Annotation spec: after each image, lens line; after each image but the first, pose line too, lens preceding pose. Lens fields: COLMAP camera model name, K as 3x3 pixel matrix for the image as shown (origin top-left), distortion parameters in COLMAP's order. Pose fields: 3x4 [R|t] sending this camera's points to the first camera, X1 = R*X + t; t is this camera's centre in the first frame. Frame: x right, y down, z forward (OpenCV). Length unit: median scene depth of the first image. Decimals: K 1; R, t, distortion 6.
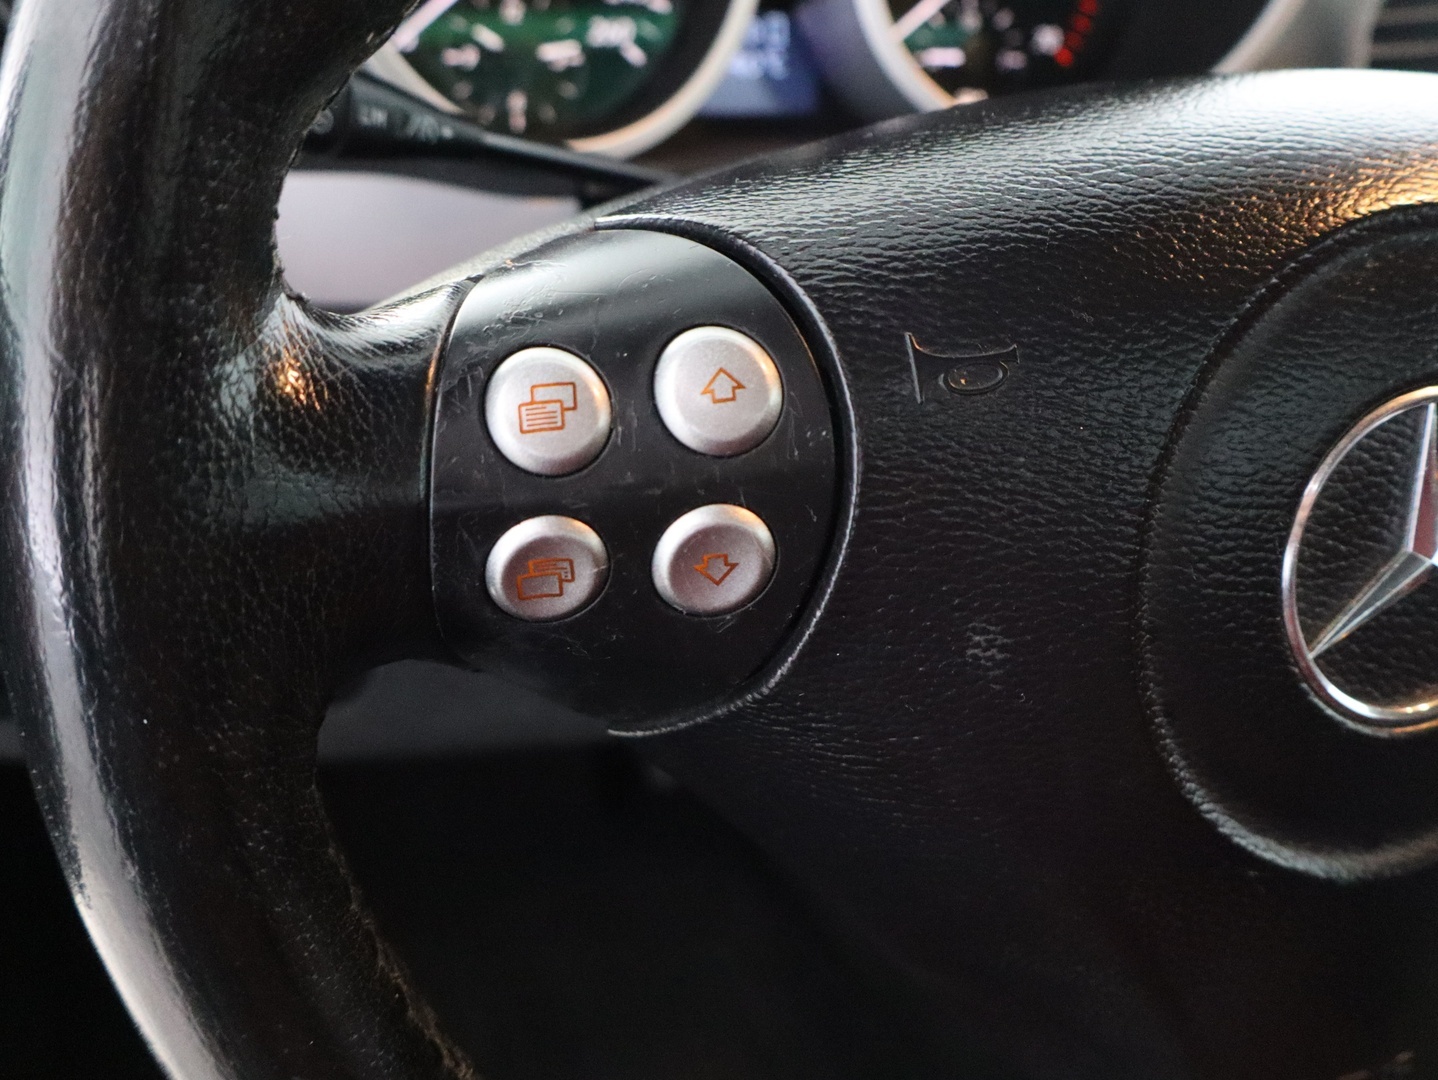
lens RADIAL K [[1279.6, 0, 720.9], [0, 1279.6, 548.4], [0, 0, 1]] dist [0.005897, 0.003030]
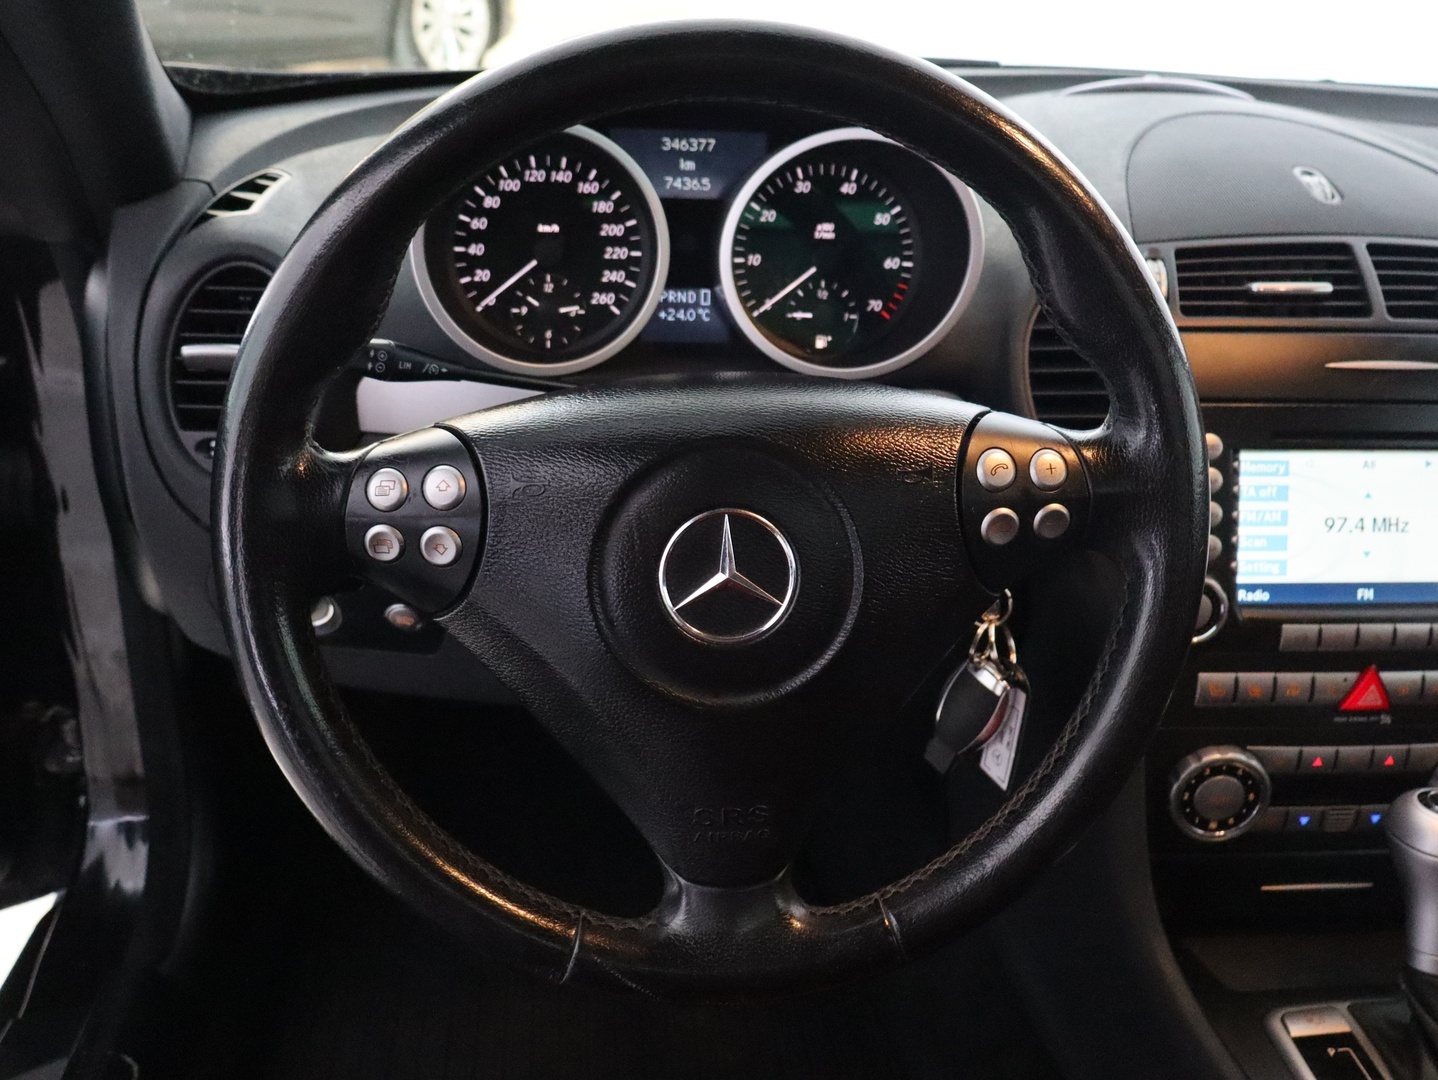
lens RADIAL K [[1391.5, 0, 719.0], [0, 1391.5, 540.0], [0, 0, 1]] dist [-0.002364, -0.005686]
pose [[0.963113, 0.081621, -0.256421, 1.324966], [-0.108460, 0.989805, -0.092312, 0.205673], [0.246273, 0.116719, 0.962147, -1.755817]]
